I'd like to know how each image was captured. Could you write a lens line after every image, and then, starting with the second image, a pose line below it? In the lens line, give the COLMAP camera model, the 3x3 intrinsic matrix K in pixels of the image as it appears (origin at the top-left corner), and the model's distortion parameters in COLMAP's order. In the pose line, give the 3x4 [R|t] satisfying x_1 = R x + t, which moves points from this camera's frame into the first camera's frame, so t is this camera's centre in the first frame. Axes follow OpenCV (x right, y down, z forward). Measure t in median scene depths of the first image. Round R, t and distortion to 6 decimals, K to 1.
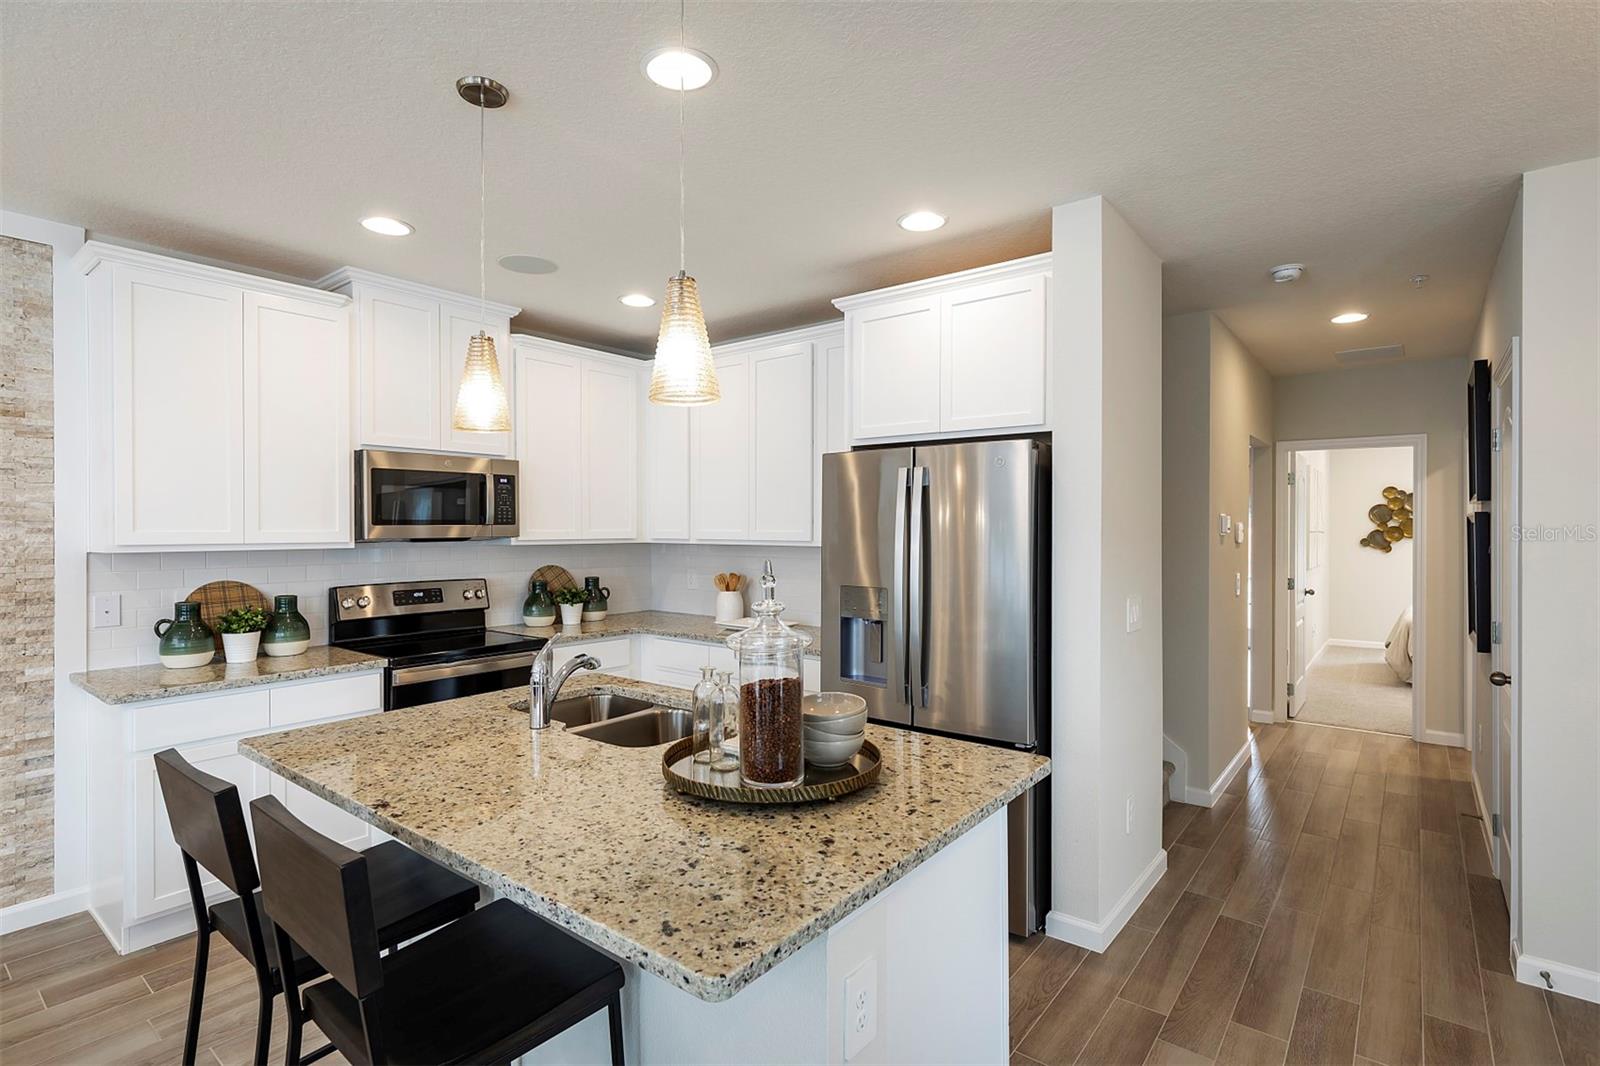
lens RADIAL K [[788.2, 0, 817.7], [0, 788.2, 524.1], [0, 0, 1]] dist [-0.008153, 0.004779]
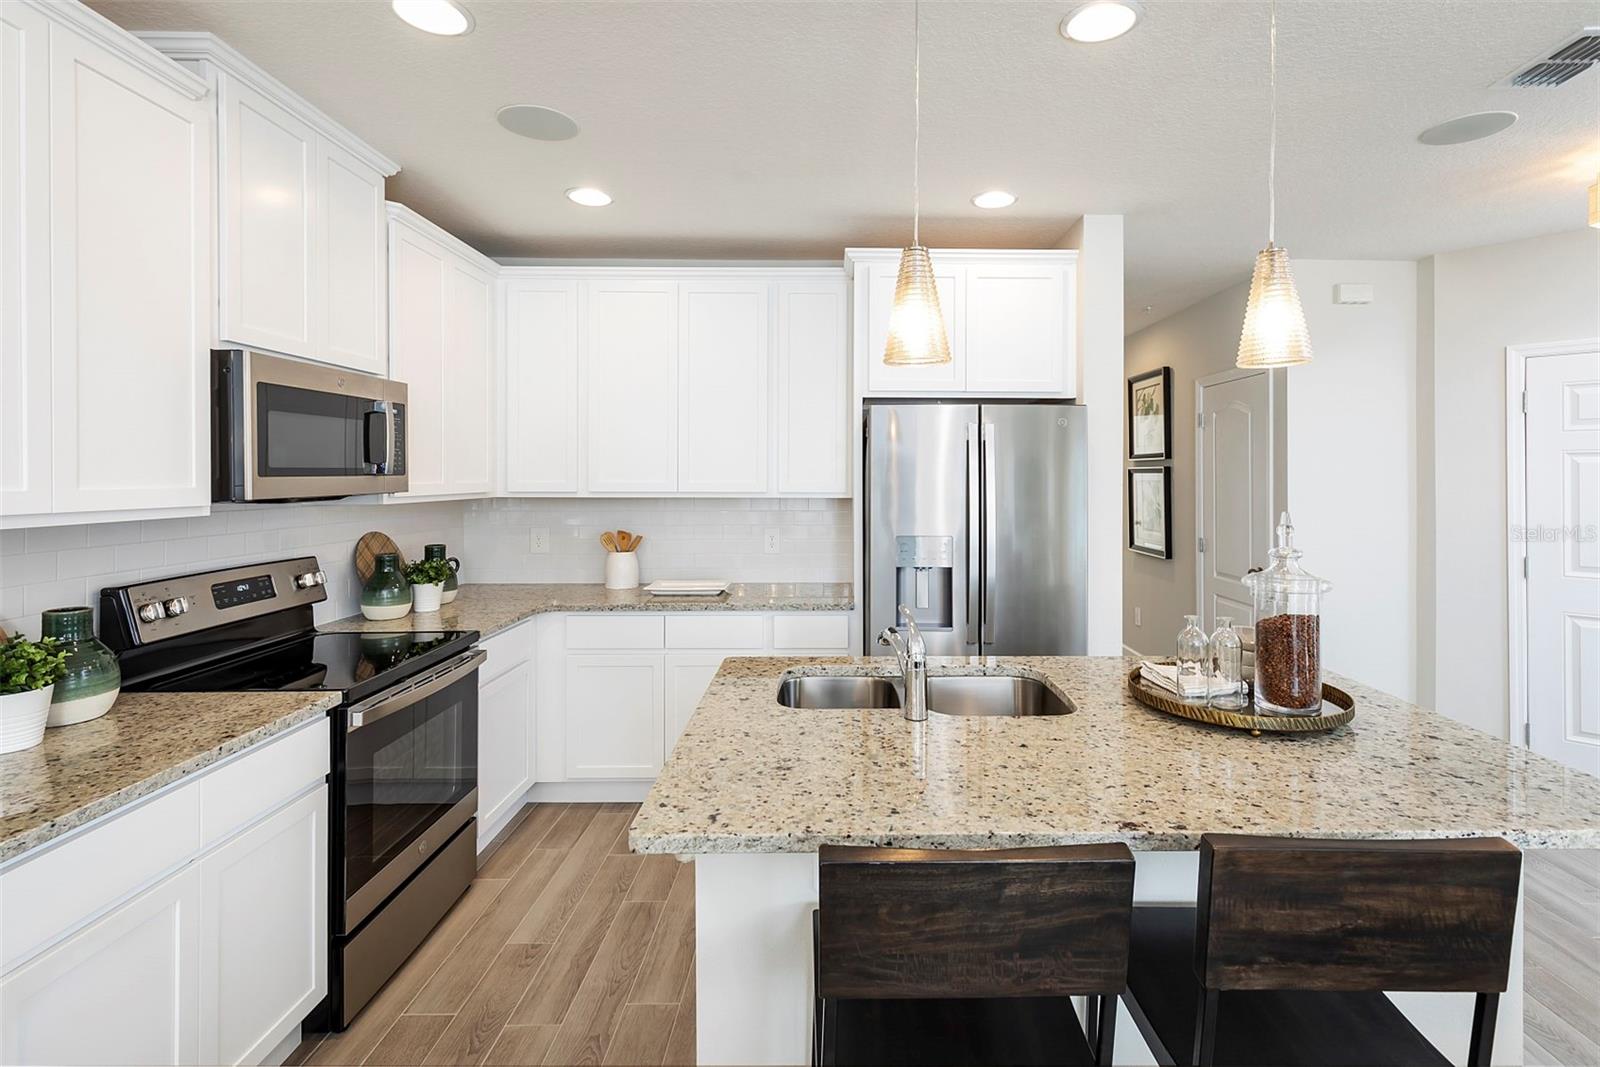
lens RADIAL K [[746.2, 0, 852.7], [0, 746.2, 474.4], [0, 0, 1]] dist [0.004467, -0.002894]
pose [[0.777073, 0.001208, 0.629410, -0.558911], [-0.001461, 0.999999, -0.000114, -0.000516], [-0.629409, -0.000831, 0.777074, 0.261951]]
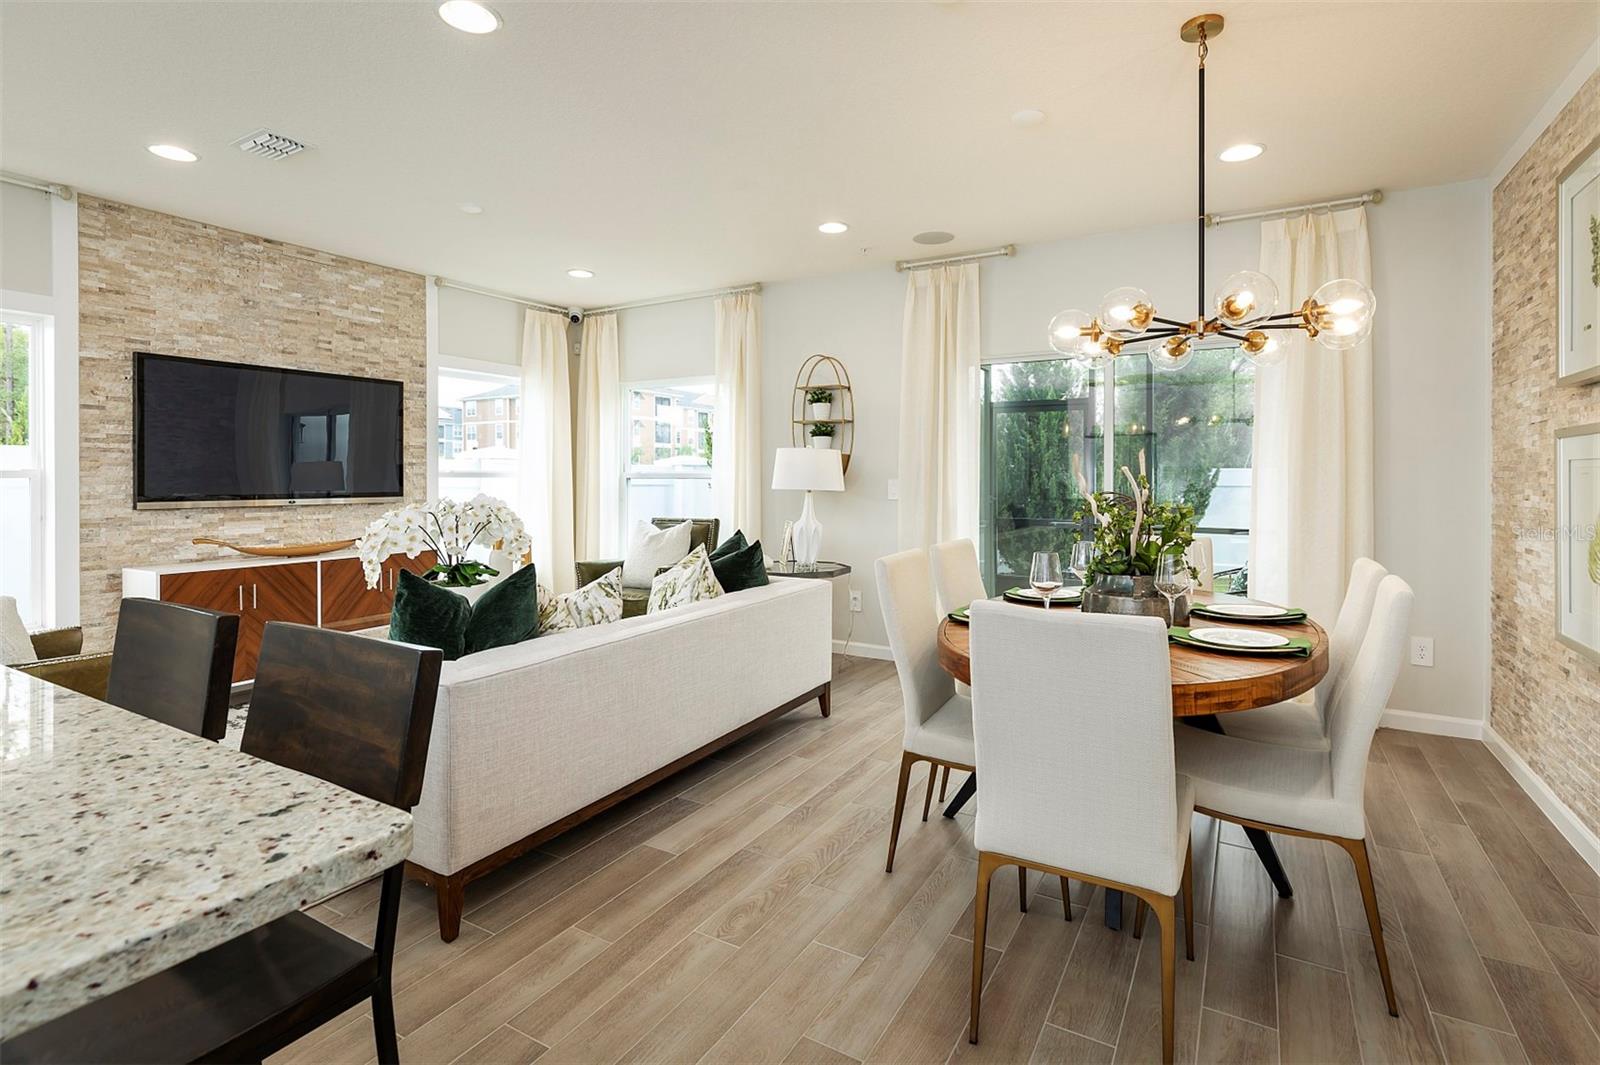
lens RADIAL K [[746.2, 0, 812.4], [0, 746.2, 481.6], [0, 0, 1]] dist [0.004467, -0.002894]
pose [[-0.990660, 0.000311, -0.136352, -0.503872], [-0.000780, 0.999968, 0.007944, 0.068474], [0.136350, 0.007977, -0.990629, 0.762841]]
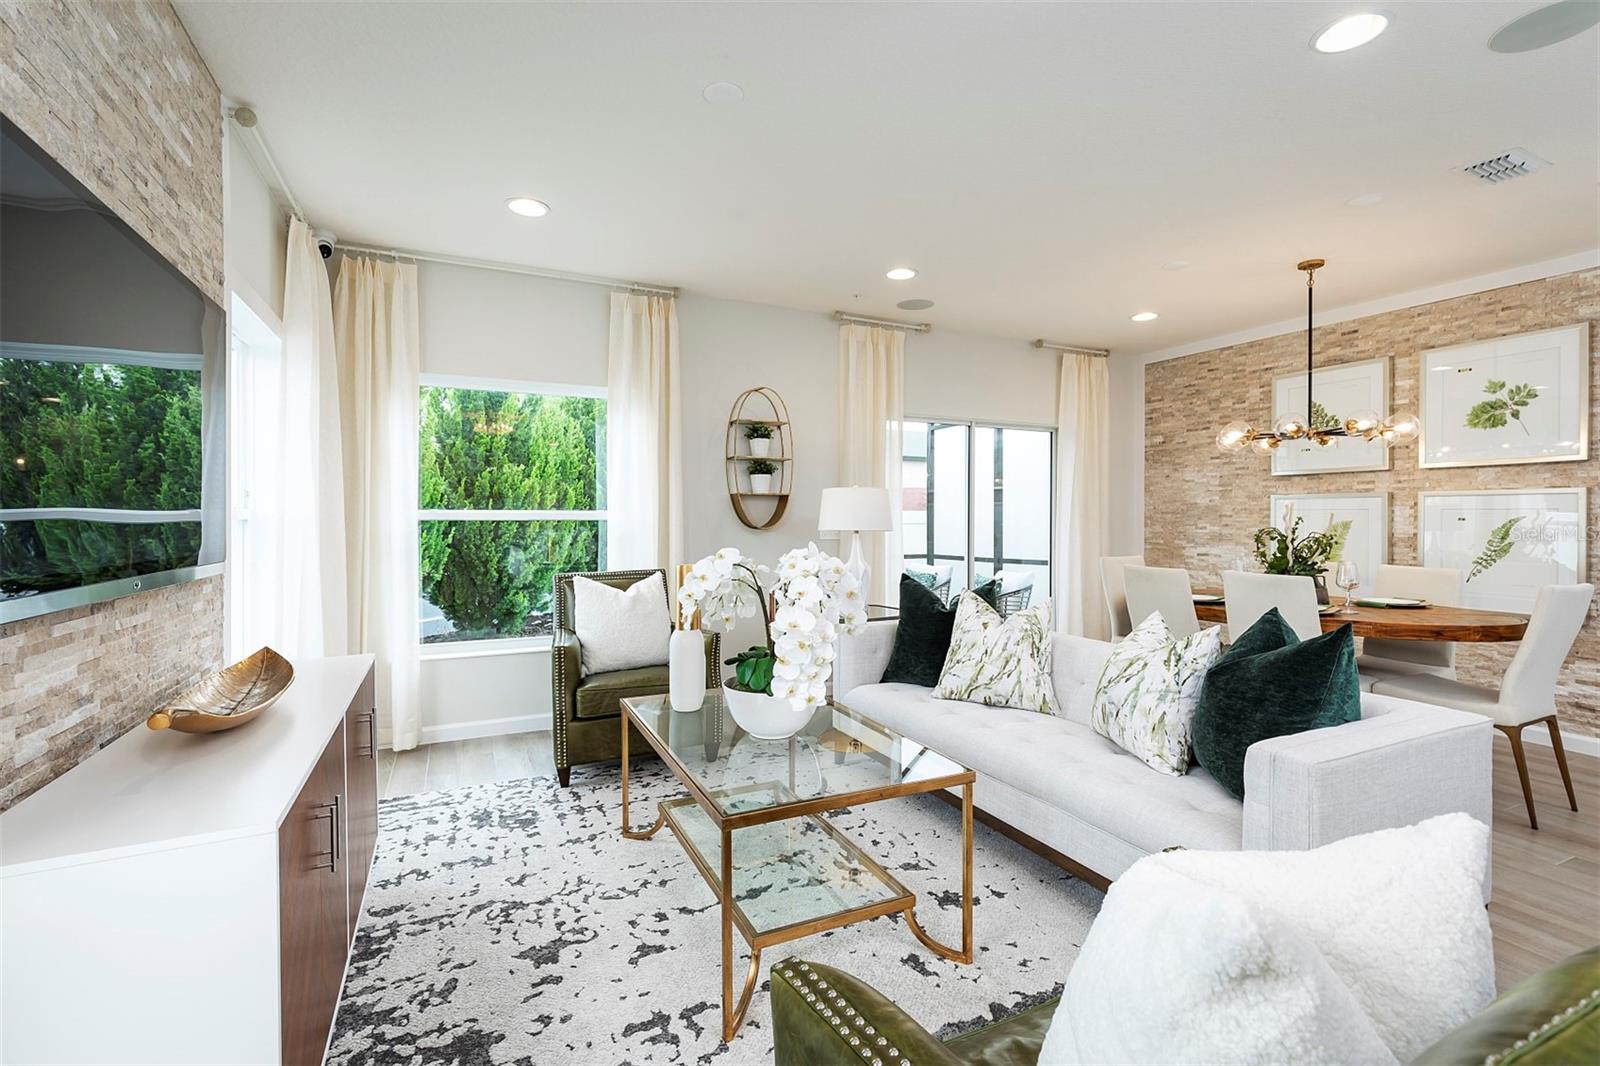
lens RADIAL K [[708.1, 0, 795.3], [0, 708.1, 523.0], [0, 0, 1]] dist [-0.004502, -0.000332]
pose [[-0.454087, 0.007051, -0.890929, 0.413548], [0.000034, 0.999969, 0.007897, 0.070355], [0.890957, 0.003555, -0.454073, -0.044000]]
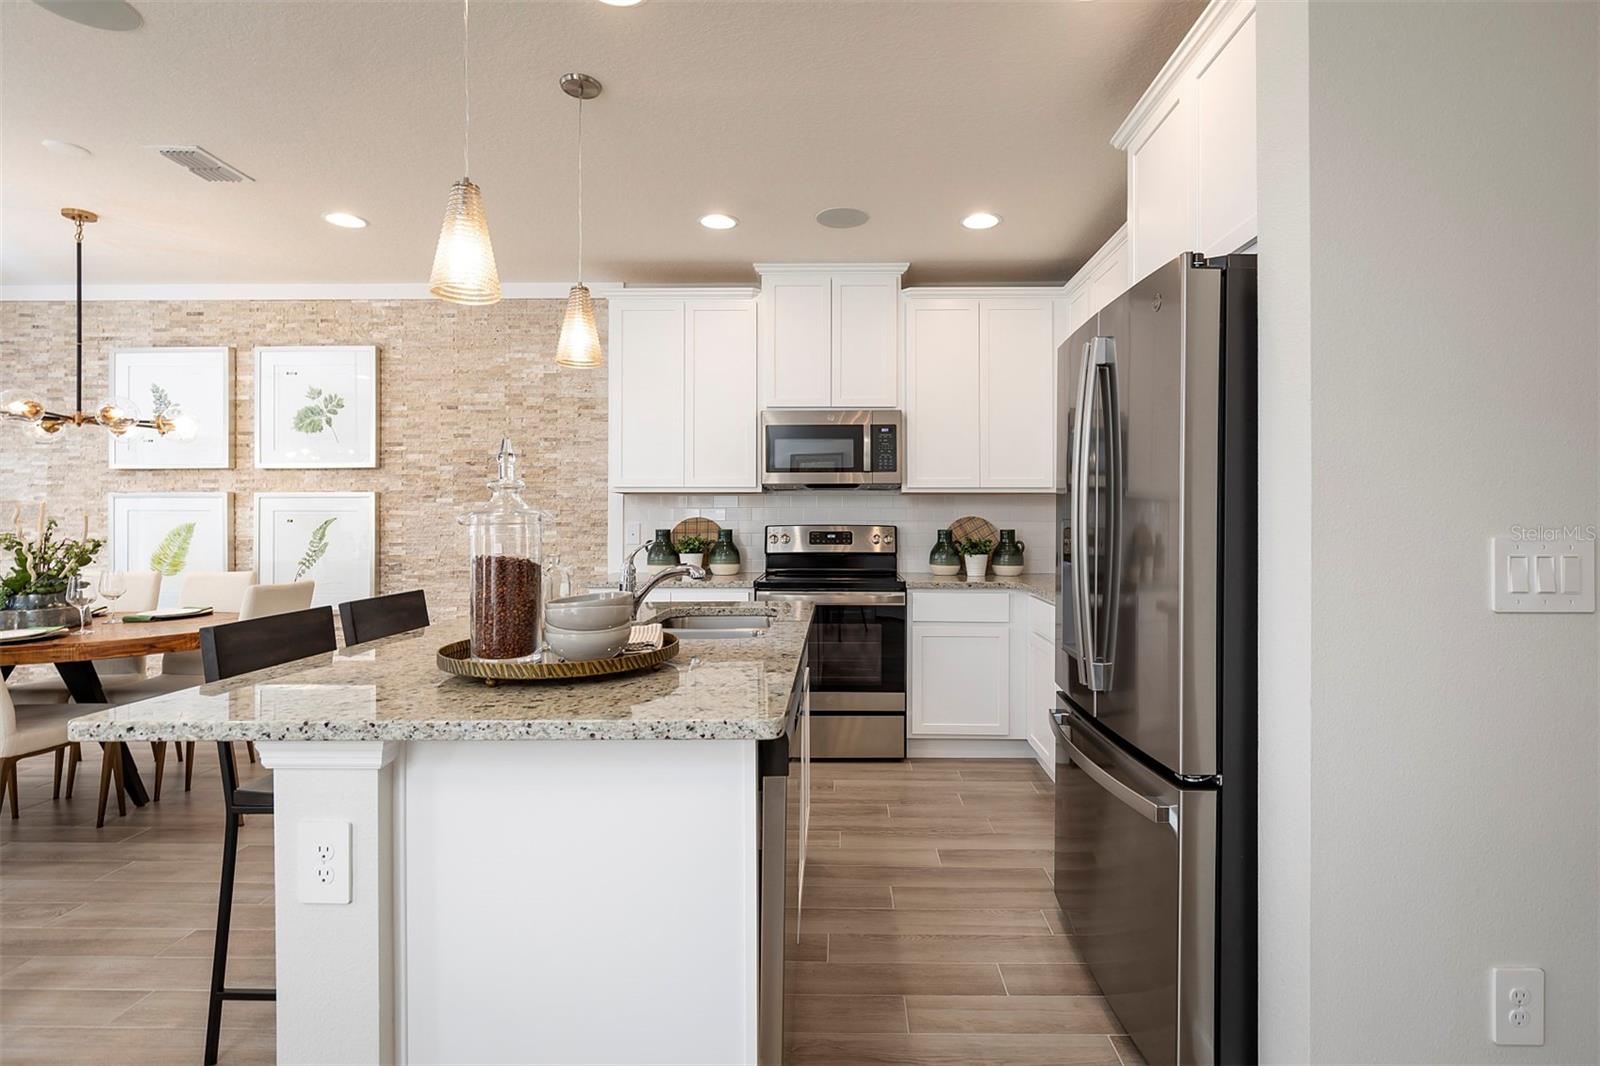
lens RADIAL K [[788.2, 0, 819.1], [0, 788.2, 514.4], [0, 0, 1]] dist [-0.008153, 0.004779]
pose [[0.593119, -0.003581, -0.805107, 0.447166], [0.002065, 0.999994, -0.002926, 0.067983], [0.805112, 0.000072, 0.593122, 0.337590]]
